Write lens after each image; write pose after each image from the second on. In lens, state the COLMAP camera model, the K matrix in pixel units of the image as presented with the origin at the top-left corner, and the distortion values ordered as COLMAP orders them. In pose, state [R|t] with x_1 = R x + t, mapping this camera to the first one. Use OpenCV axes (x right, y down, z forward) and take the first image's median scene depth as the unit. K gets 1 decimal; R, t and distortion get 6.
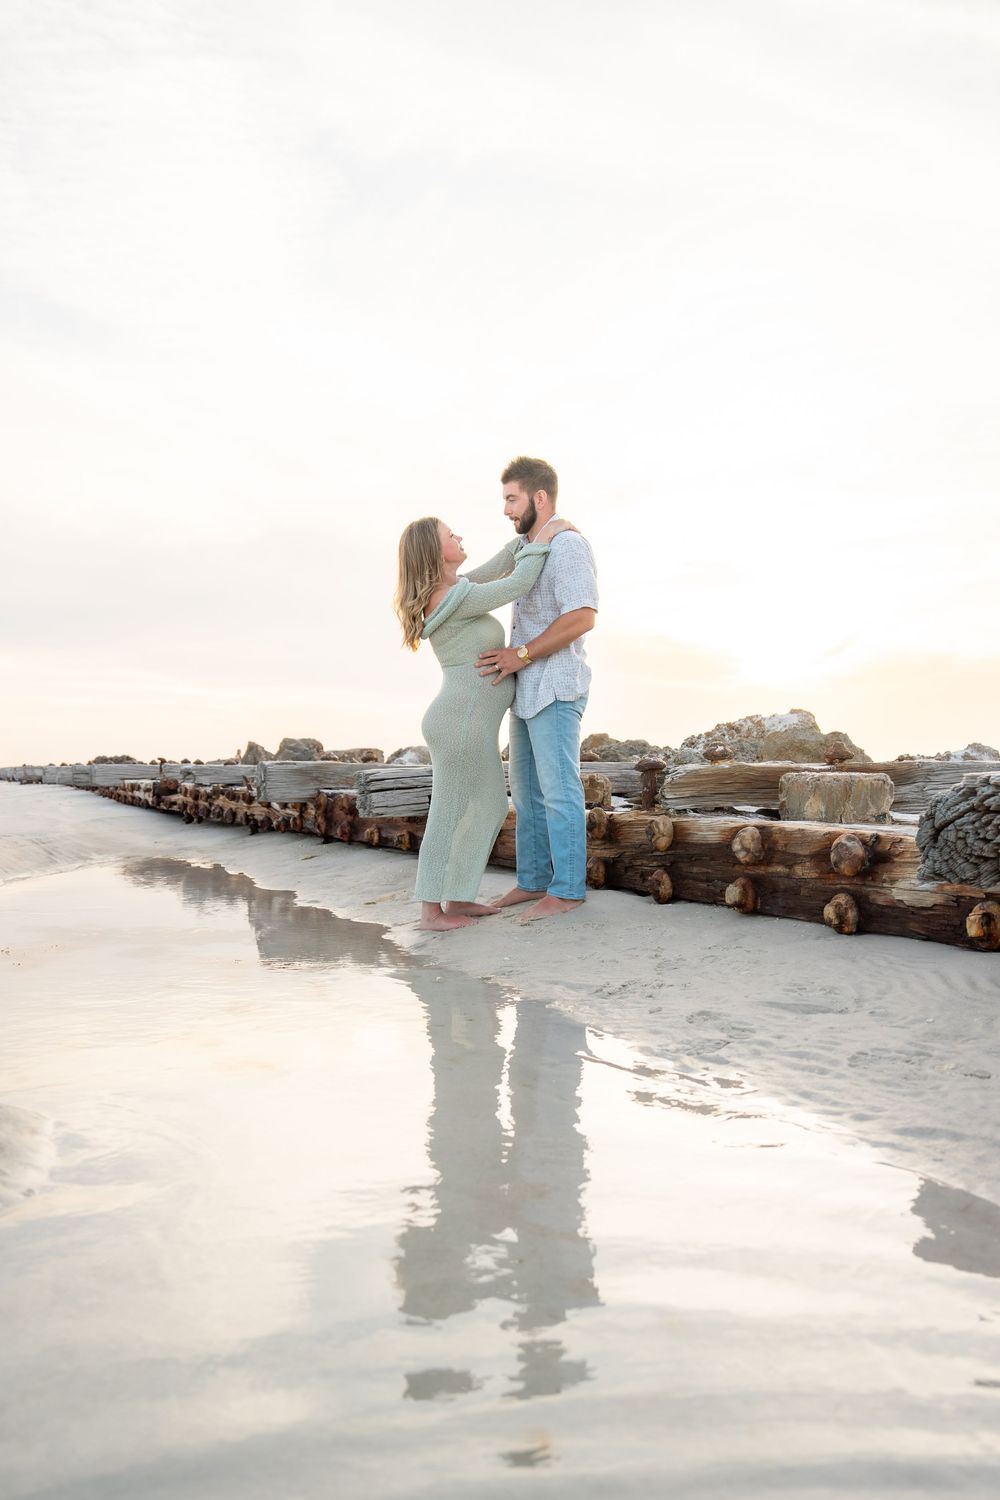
lens RADIAL K [[1377.9, 0, 467.0], [0, 1377.9, 708.9], [0, 0, 1]] dist [-0.006959, -0.013059]
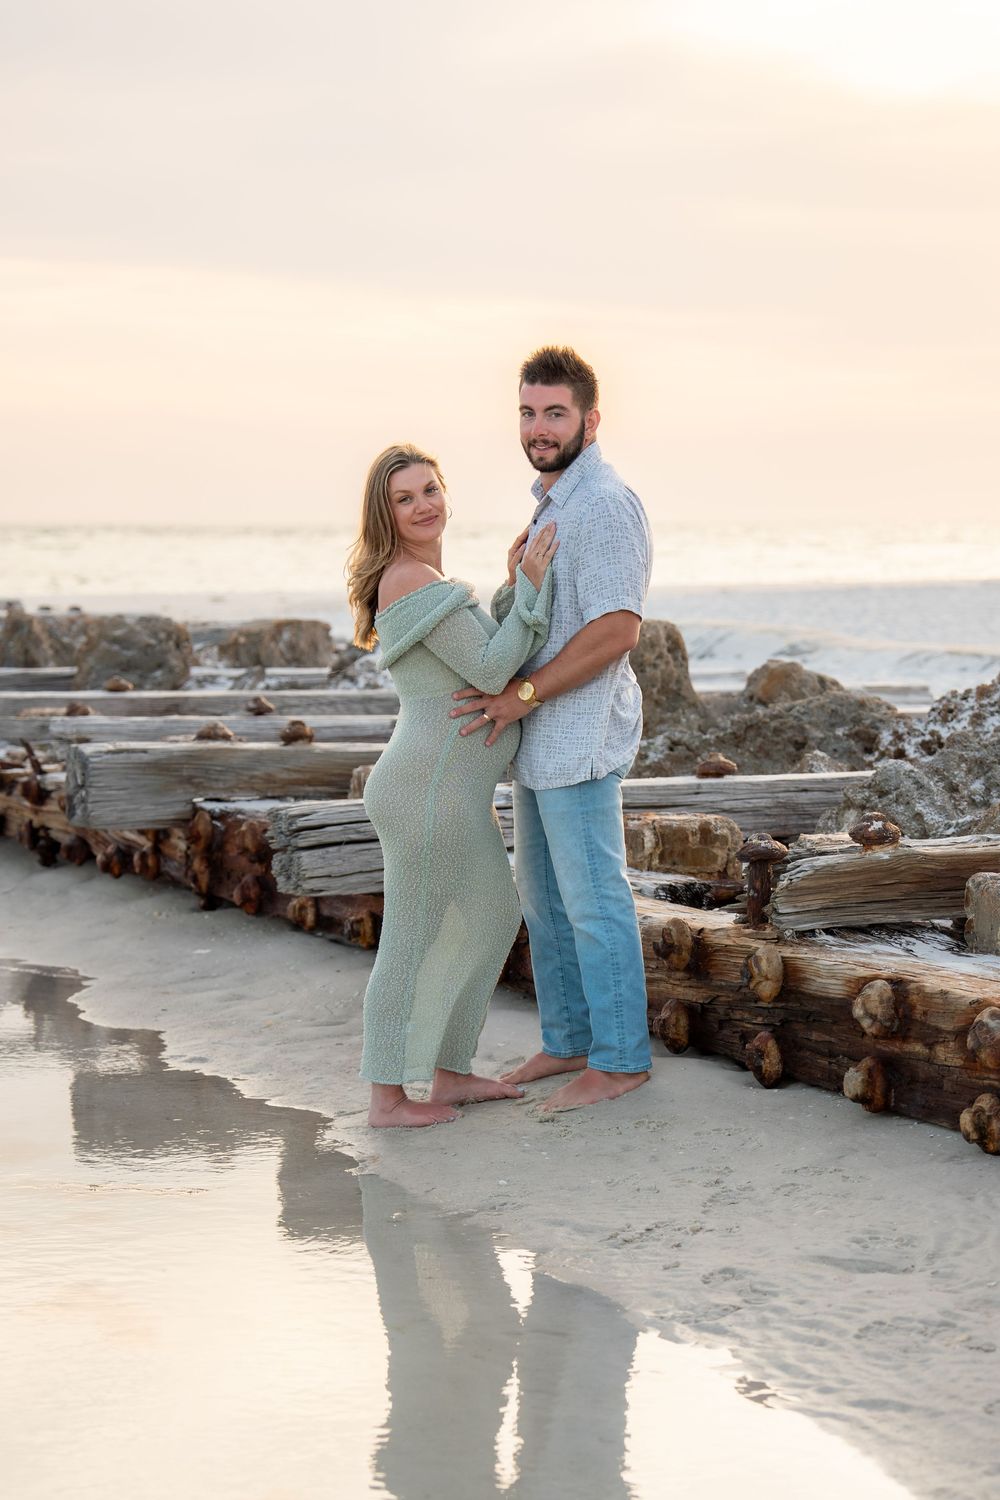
lens RADIAL K [[3223.9, 0, 499.1], [0, 3223.9, 752.9], [0, 0, 1]] dist [0.317704, 0.000000]
pose [[0.999965, -0.002024, -0.008072, 0.031485], [0.002565, 0.997709, 0.067607, -0.104499], [0.007916, -0.067625, 0.997679, -0.436038]]
